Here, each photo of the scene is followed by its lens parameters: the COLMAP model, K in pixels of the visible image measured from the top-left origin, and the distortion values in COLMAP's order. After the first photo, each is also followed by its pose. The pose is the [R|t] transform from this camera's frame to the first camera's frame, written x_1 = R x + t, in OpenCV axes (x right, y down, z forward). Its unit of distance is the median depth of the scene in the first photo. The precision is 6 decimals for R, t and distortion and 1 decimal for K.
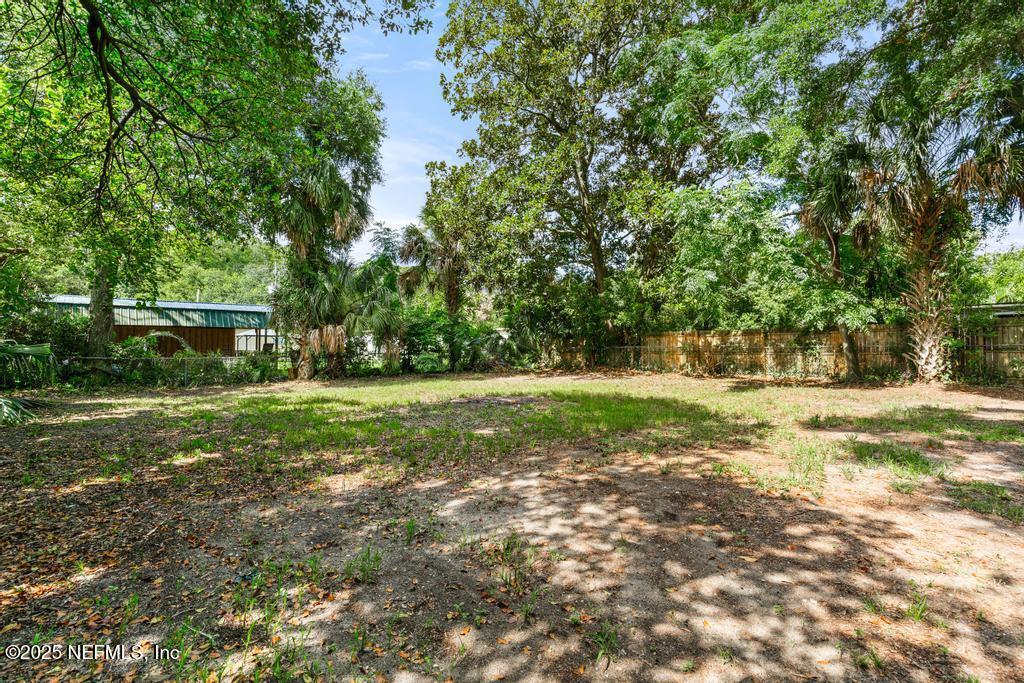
lens RADIAL K [[472.0, 0, 506.6], [0, 472.0, 328.9], [0, 0, 1]] dist [0.002786, 0.000126]
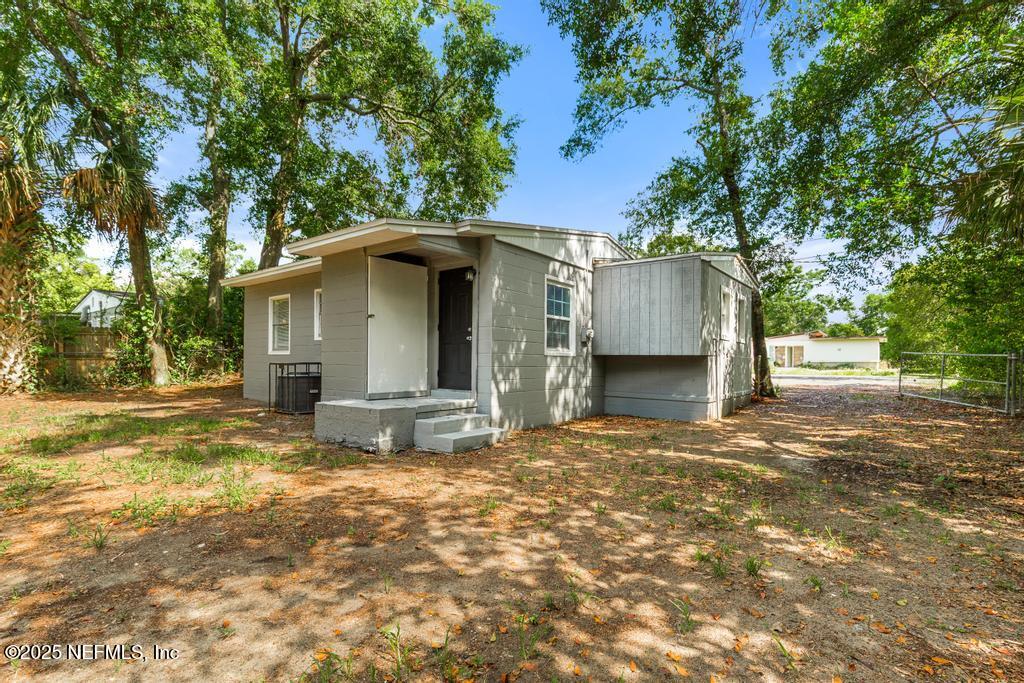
lens RADIAL K [[468.1, 0, 514.1], [0, 468.1, 354.0], [0, 0, 1]] dist [0.014003, -0.000082]
pose [[-0.160206, 0.007040, 0.987058, -0.588834], [-0.039973, 0.999108, -0.013614, 0.051717], [-0.986274, -0.041636, -0.159782, 0.867177]]
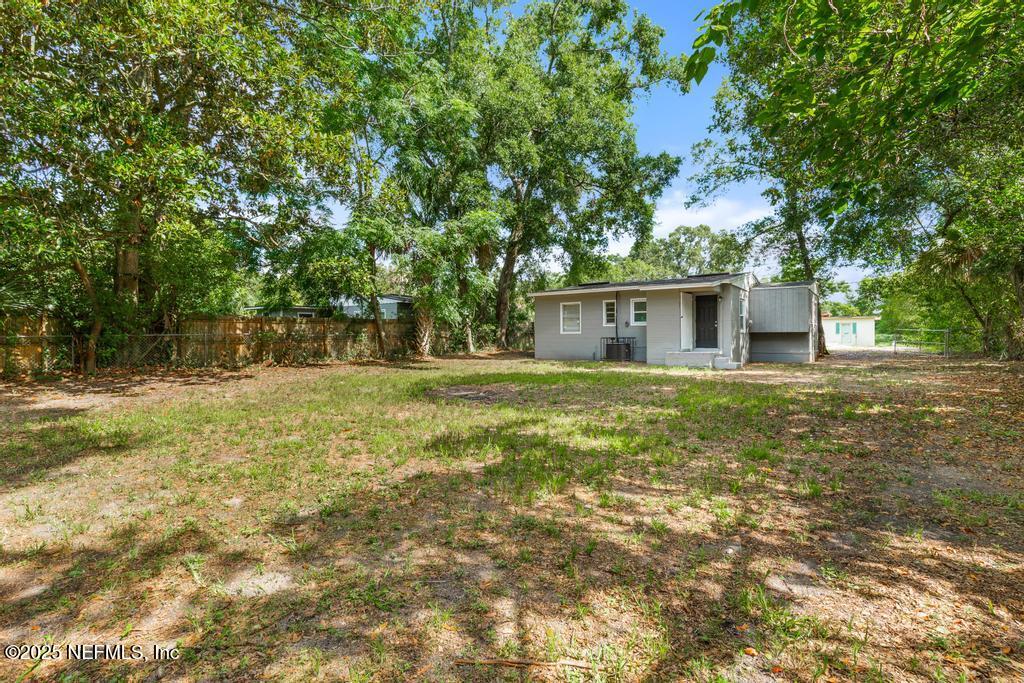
lens RADIAL K [[472.0, 0, 506.6], [0, 472.0, 328.9], [0, 0, 1]] dist [0.002786, 0.000126]
pose [[-0.168358, 0.013908, 0.985628, -1.353653], [-0.031758, 0.999305, -0.019526, 0.085714], [-0.985214, -0.034589, -0.167800, 1.783409]]
